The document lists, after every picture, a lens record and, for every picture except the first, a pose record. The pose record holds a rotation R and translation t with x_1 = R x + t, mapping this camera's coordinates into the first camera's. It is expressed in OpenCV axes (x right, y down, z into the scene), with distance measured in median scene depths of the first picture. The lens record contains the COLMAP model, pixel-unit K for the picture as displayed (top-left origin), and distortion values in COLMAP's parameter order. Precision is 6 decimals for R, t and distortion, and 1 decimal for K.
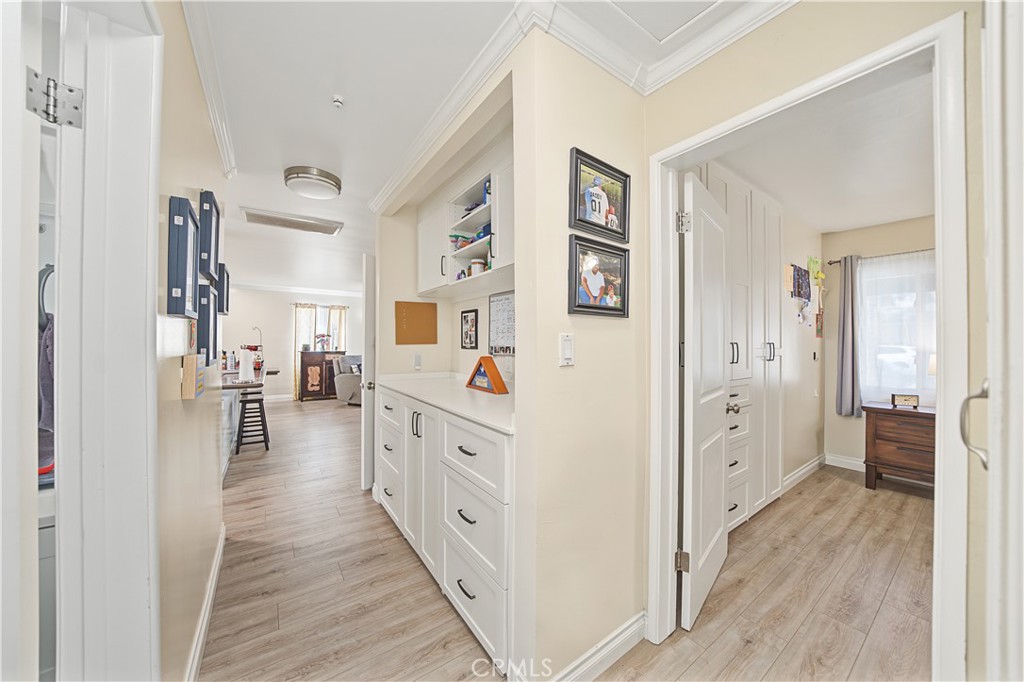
lens RADIAL K [[349.9, 0, 512.0], [0, 349.9, 341.0], [0, 0, 1]] dist [-0.021275, -0.000004]
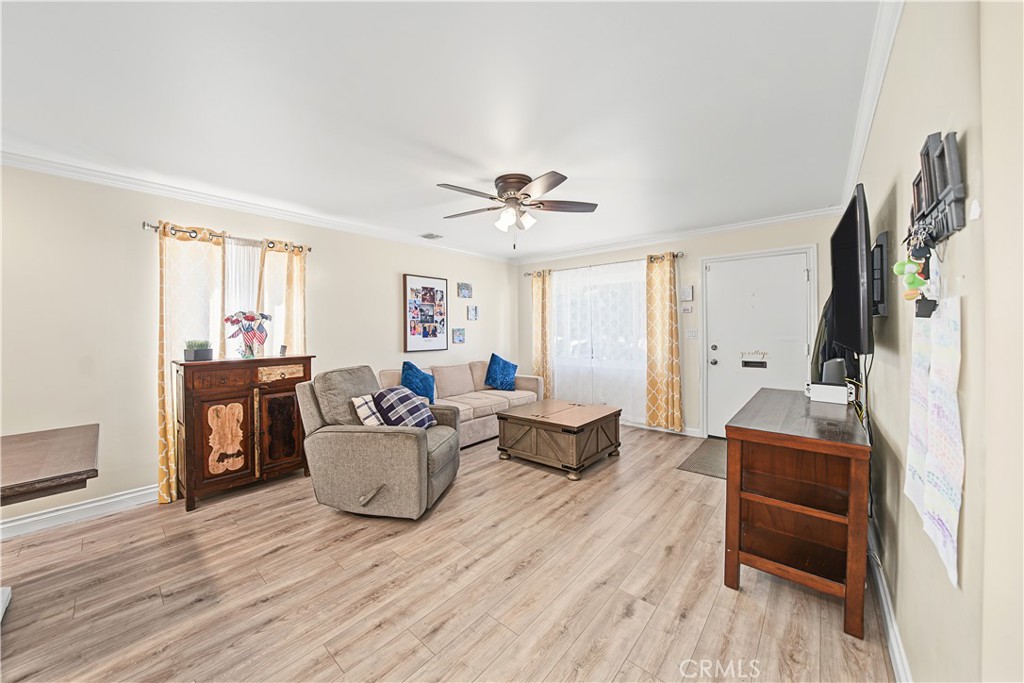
lens RADIAL K [[356.8, 0, 507.3], [0, 356.8, 333.8], [0, 0, 1]] dist [-0.020325, 0.000146]
pose [[0.972336, -0.011727, 0.233294, -0.377815], [0.008746, 0.999866, 0.013806, -0.000251], [-0.233425, -0.011383, 0.972308, 0.591648]]
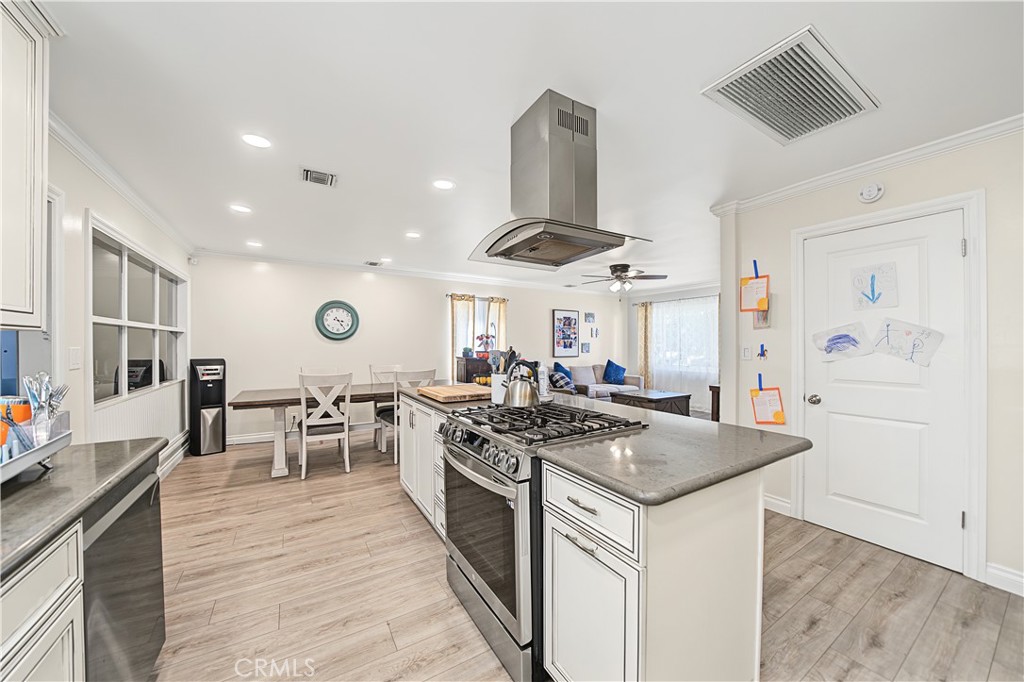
lens RADIAL K [[360.6, 0, 515.5], [0, 360.6, 345.3], [0, 0, 1]] dist [-0.018069, 0.000099]
pose [[0.998079, -0.001246, -0.061946, -0.447439], [0.001498, 0.999991, 0.004012, 0.000572], [0.061940, -0.004097, 0.998071, 0.219009]]
